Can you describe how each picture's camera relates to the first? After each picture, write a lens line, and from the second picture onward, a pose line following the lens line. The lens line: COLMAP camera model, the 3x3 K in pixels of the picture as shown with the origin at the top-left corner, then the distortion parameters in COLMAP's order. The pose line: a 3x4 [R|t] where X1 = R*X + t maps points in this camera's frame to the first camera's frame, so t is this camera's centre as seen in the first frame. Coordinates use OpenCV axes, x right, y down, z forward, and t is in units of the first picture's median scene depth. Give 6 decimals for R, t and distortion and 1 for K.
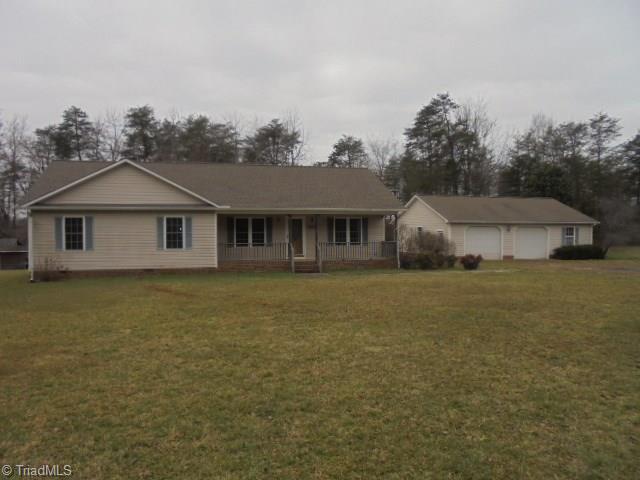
lens RADIAL K [[510.9, 0, 321.4], [0, 510.9, 229.8], [0, 0, 1]] dist [-0.006513, 0.002437]
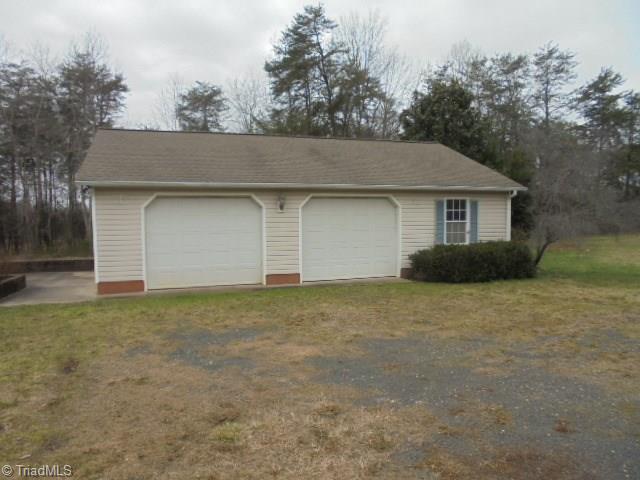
lens RADIAL K [[484.0, 0, 302.4], [0, 484.0, 240.8], [0, 0, 1]] dist [-0.069073, 0.002229]
pose [[0.999947, -0.006860, 0.007666, 0.212655], [0.006459, 0.998670, 0.051147, 0.004446], [-0.008007, -0.051094, 0.998662, 0.362090]]
